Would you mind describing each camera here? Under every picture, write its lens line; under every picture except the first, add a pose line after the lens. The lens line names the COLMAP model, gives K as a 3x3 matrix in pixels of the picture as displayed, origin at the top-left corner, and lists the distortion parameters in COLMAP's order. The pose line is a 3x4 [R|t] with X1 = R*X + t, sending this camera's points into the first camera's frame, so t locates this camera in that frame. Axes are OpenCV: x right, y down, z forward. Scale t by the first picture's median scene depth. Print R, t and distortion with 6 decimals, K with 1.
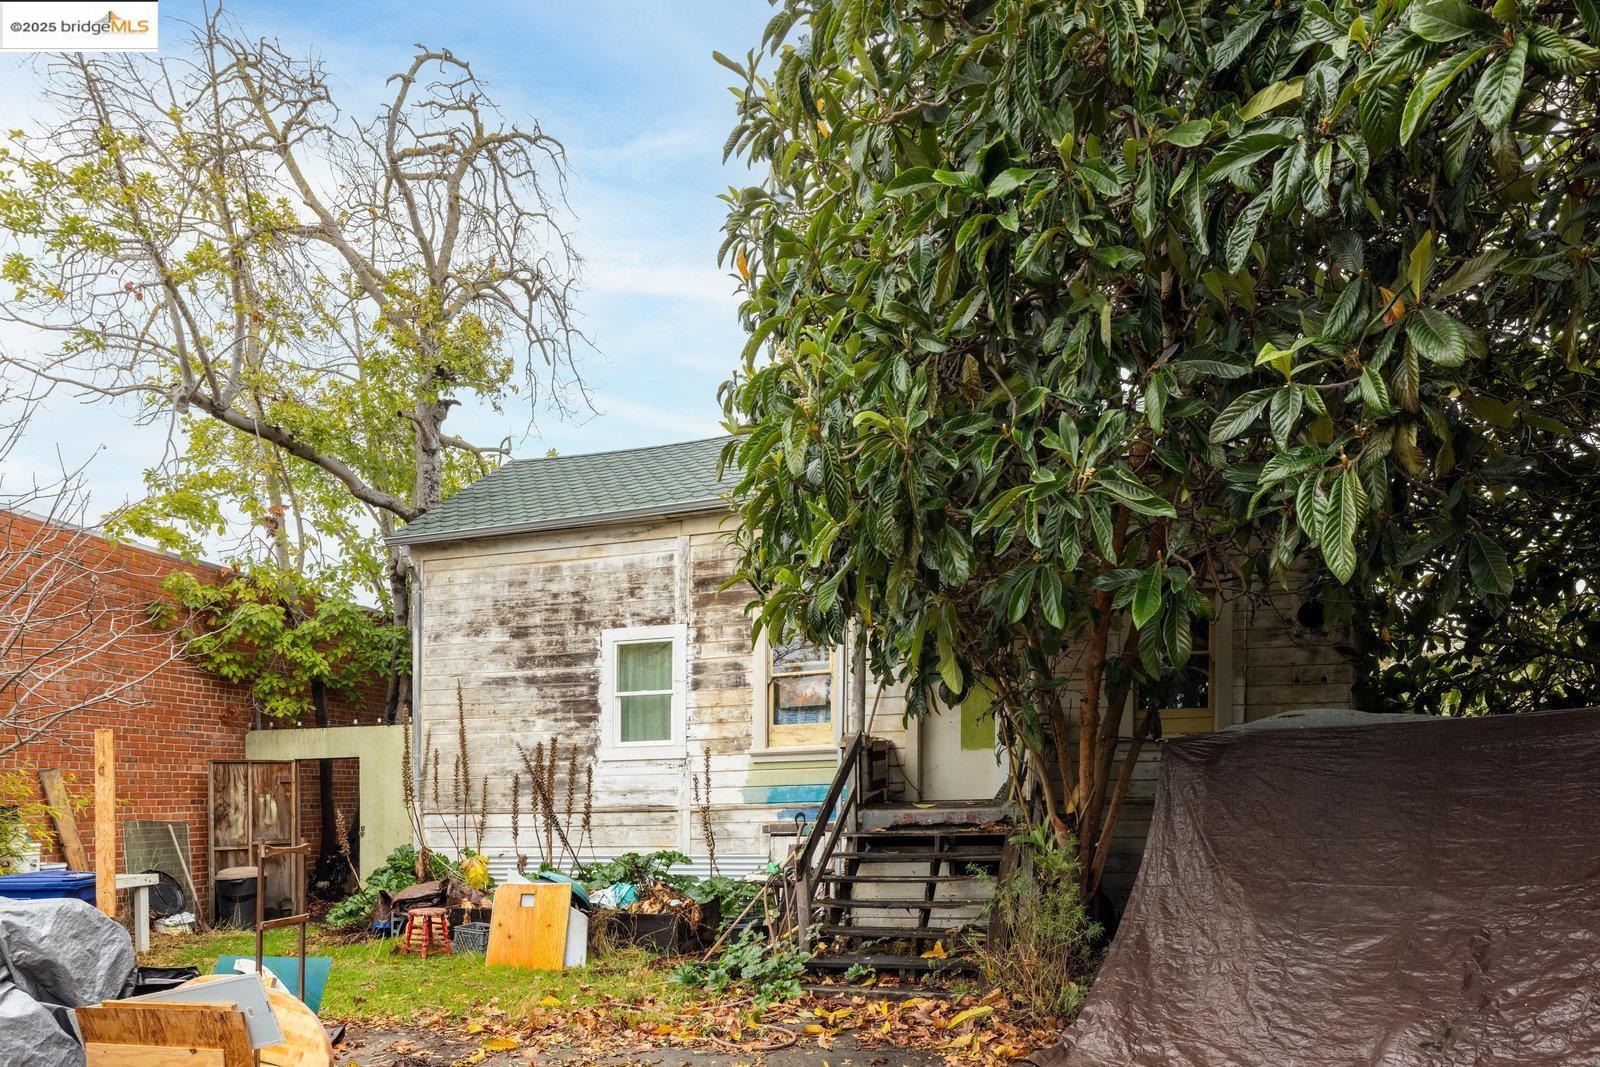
lens RADIAL K [[1494.0, 0, 805.7], [0, 1494.0, 534.1], [0, 0, 1]] dist [-0.000433, 0.000000]
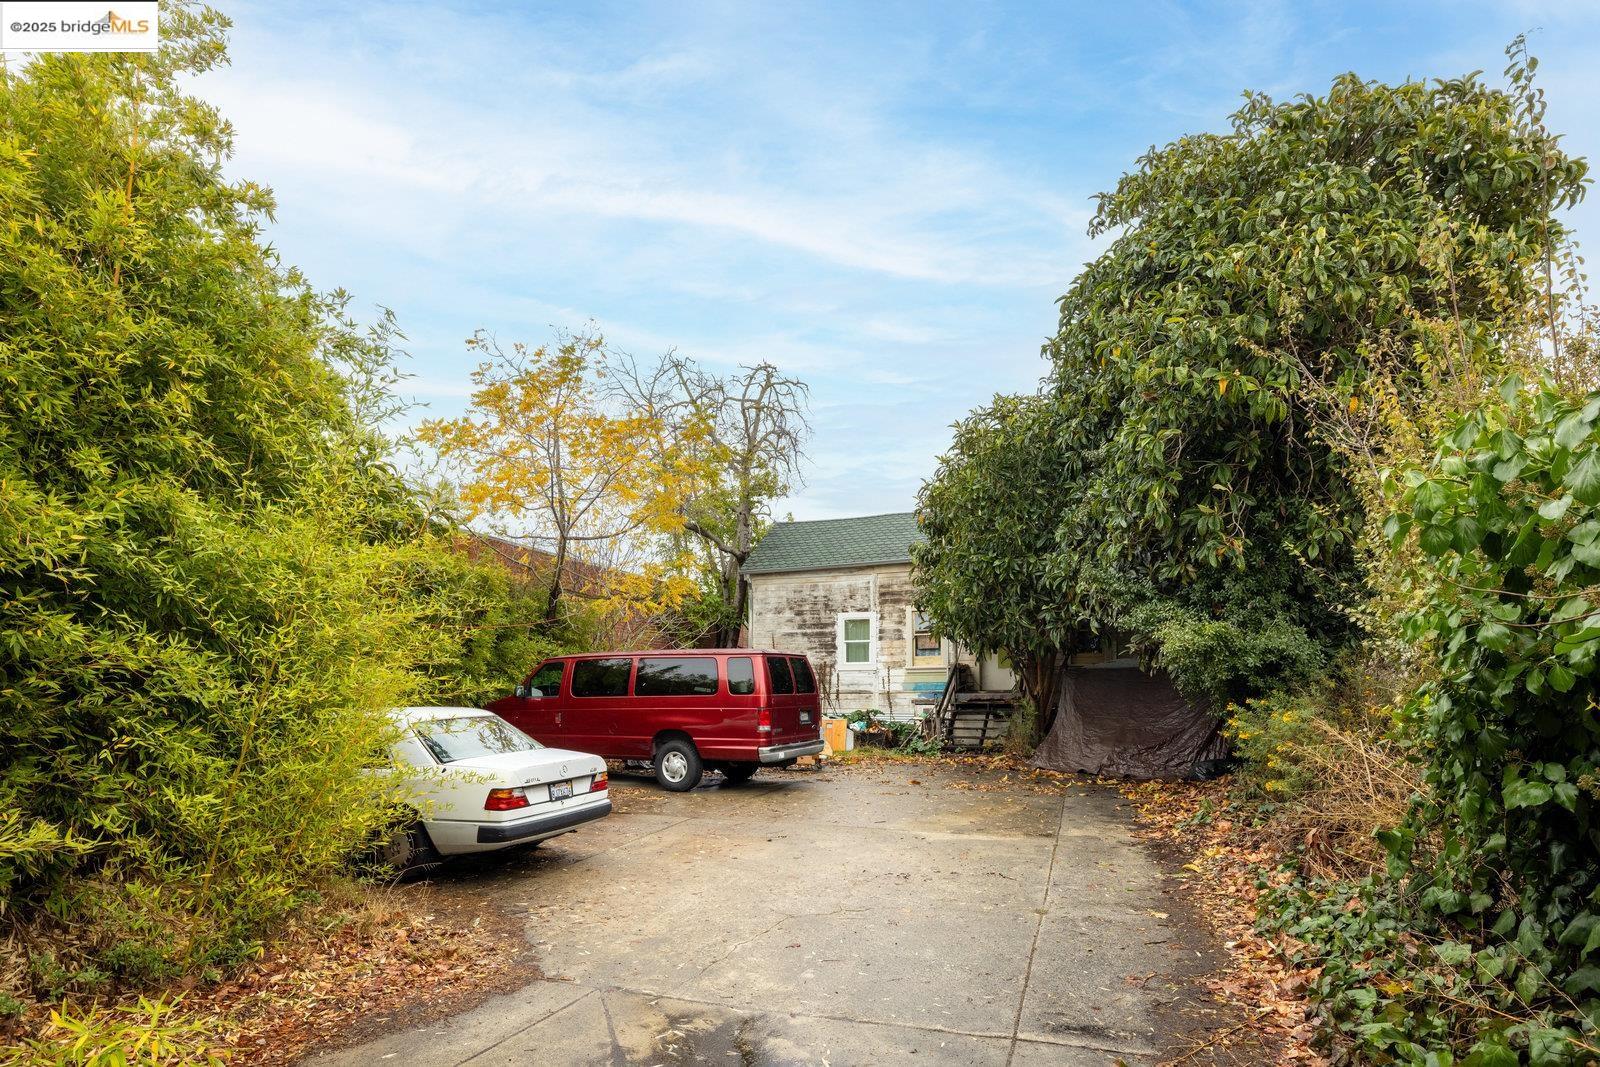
lens RADIAL K [[831.7, 0, 786.8], [0, 831.7, 525.9], [0, 0, 1]] dist [0.005392, 0.000095]
pose [[0.988654, -0.013899, -0.149564, -0.023905], [0.011325, 0.999773, -0.018050, -0.054409], [0.149781, 0.016151, 0.988587, -0.312766]]
